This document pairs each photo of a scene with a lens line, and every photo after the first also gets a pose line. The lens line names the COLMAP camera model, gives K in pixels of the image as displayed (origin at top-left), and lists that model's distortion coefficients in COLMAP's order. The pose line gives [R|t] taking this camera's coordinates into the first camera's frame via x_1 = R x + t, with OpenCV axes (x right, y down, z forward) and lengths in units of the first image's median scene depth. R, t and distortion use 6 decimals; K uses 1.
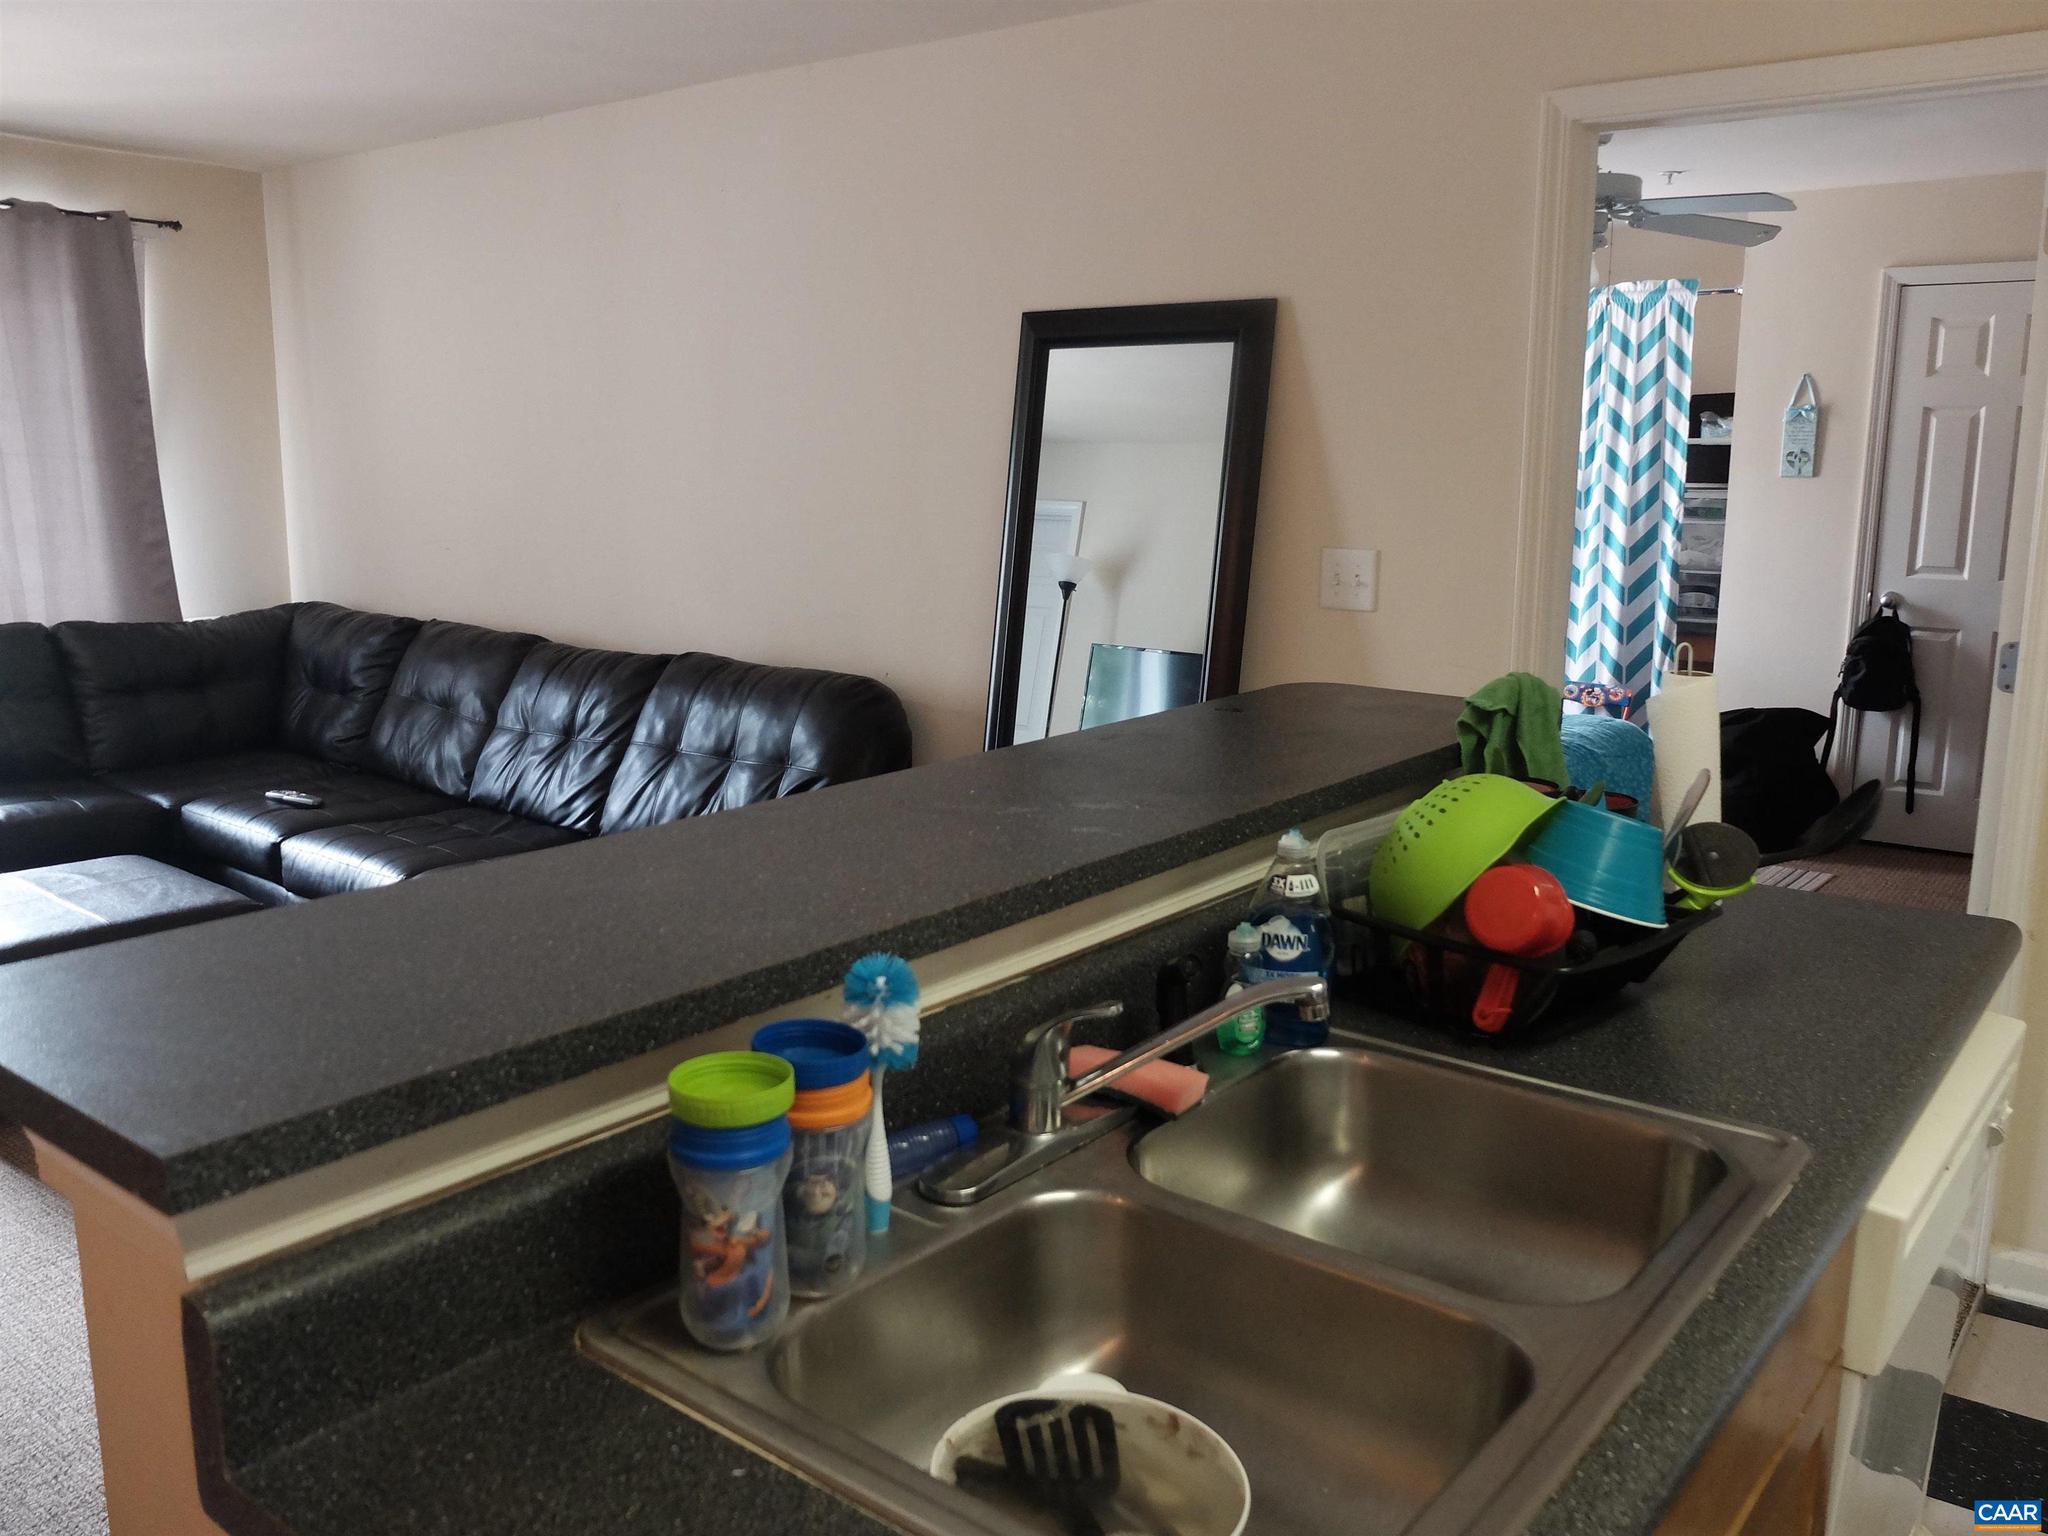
lens RADIAL K [[1650.7, 0, 1020.7], [0, 1650.7, 761.7], [0, 0, 1]] dist [-0.037116, 0.017188]
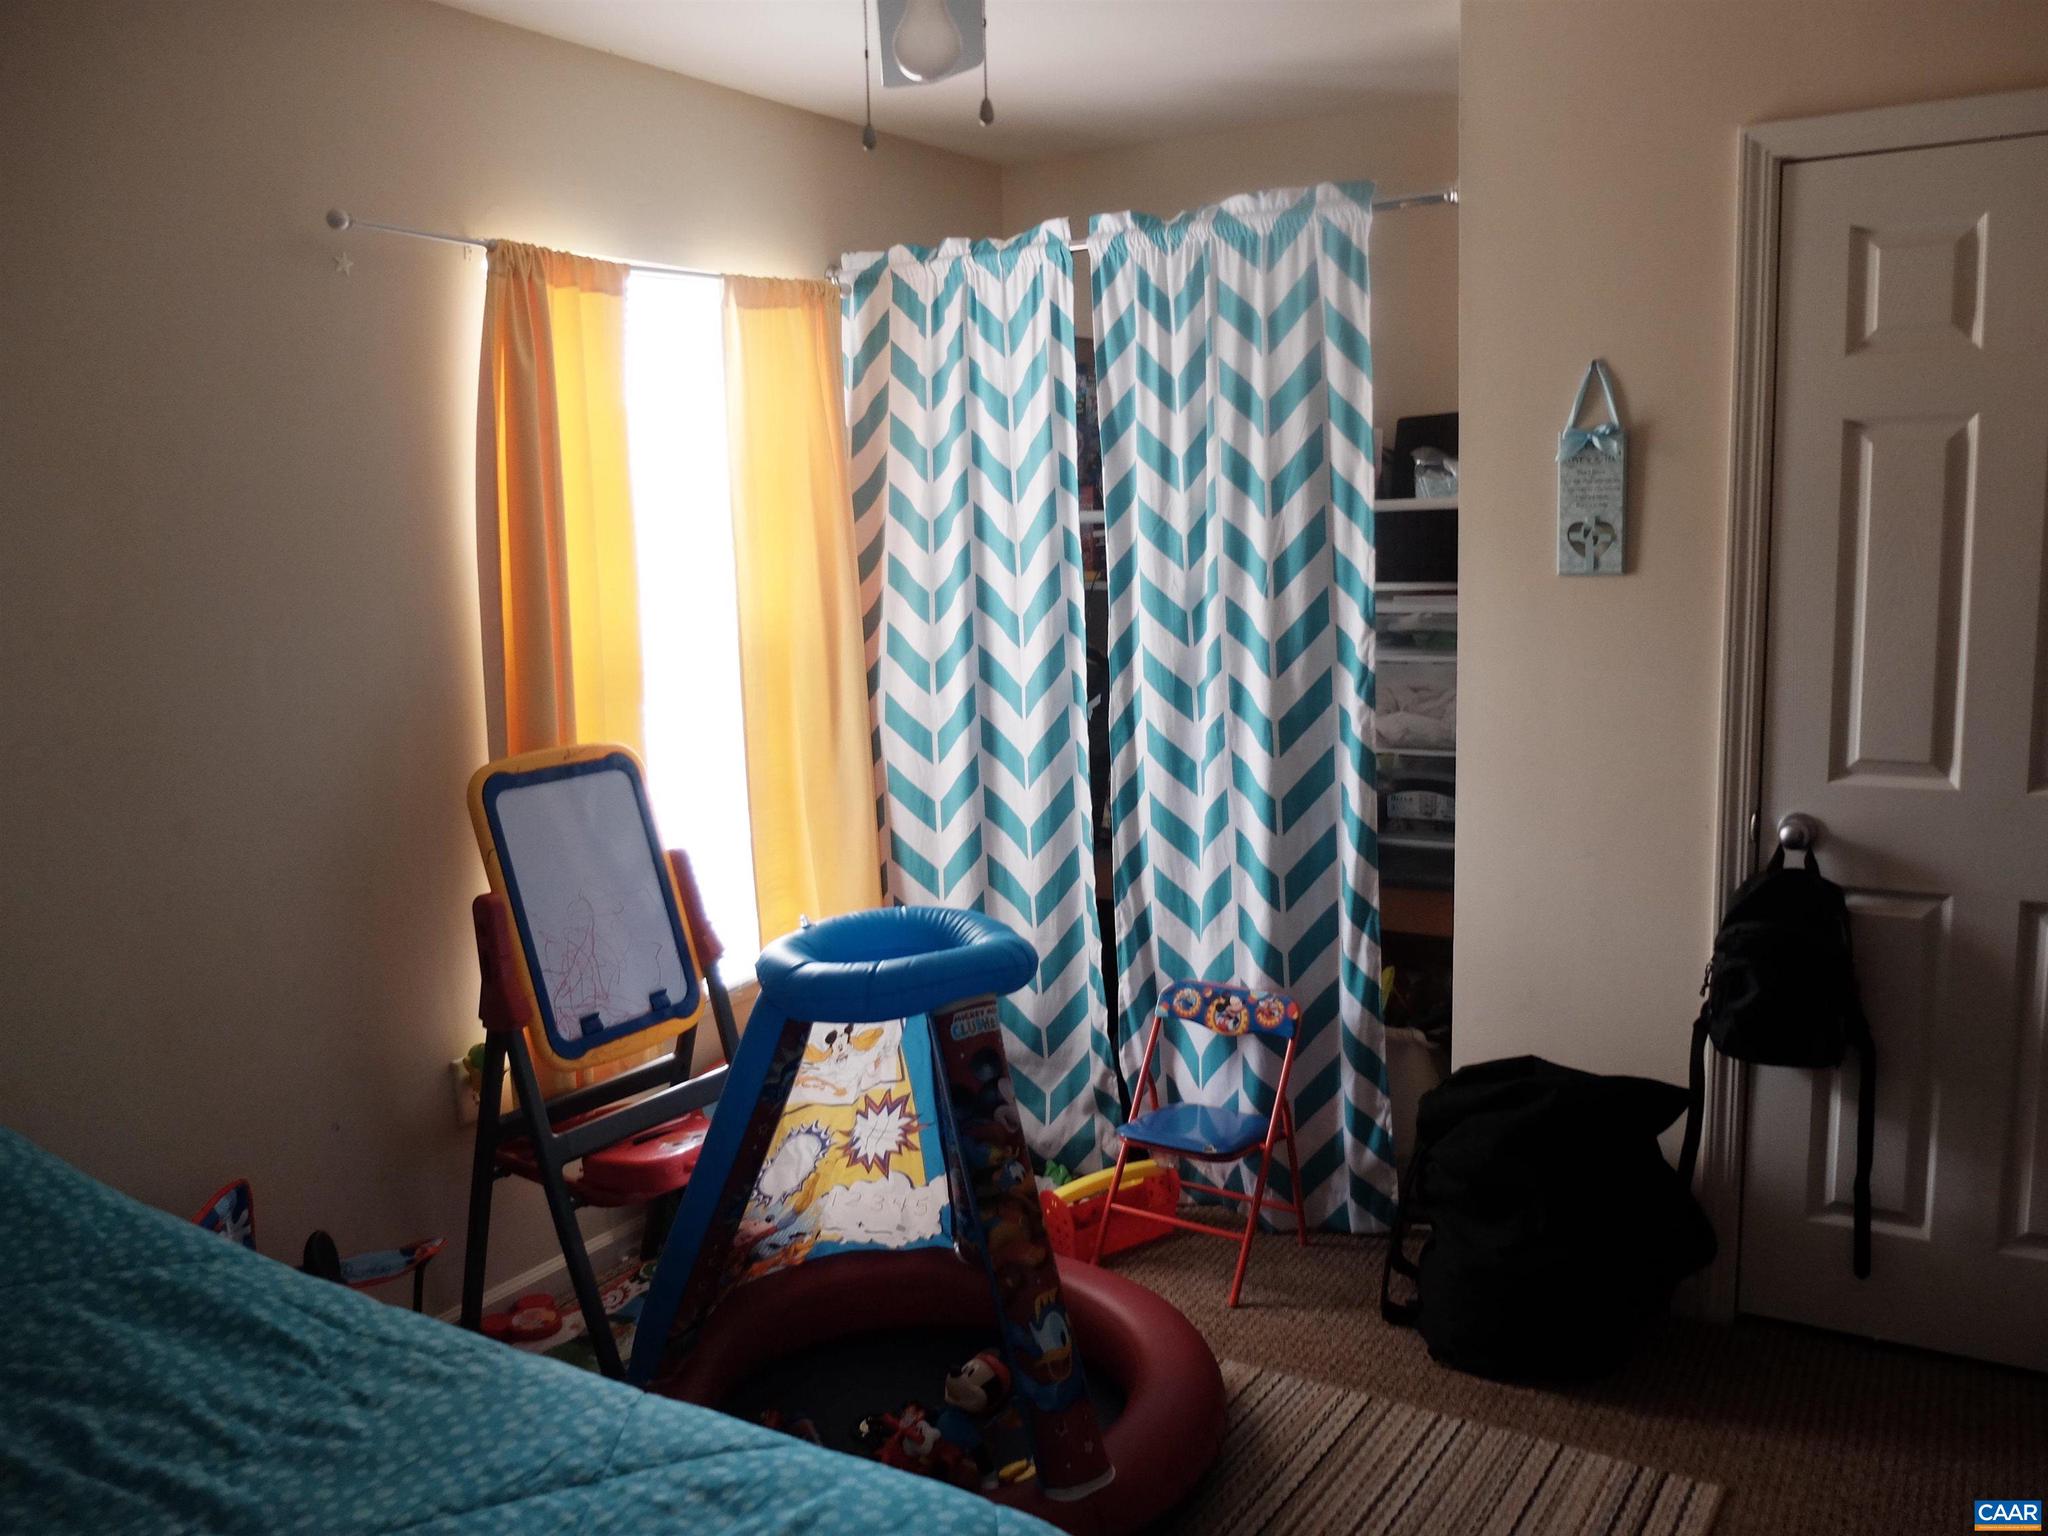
lens RADIAL K [[1703.5, 0, 1026.5], [0, 1703.5, 772.8], [0, 0, 1]] dist [-0.017237, -0.010106]
pose [[0.992211, -0.049302, 0.114396, 0.236698], [0.053433, 0.998015, -0.033331, -0.102425], [-0.112526, 0.039184, 0.992876, 0.497777]]
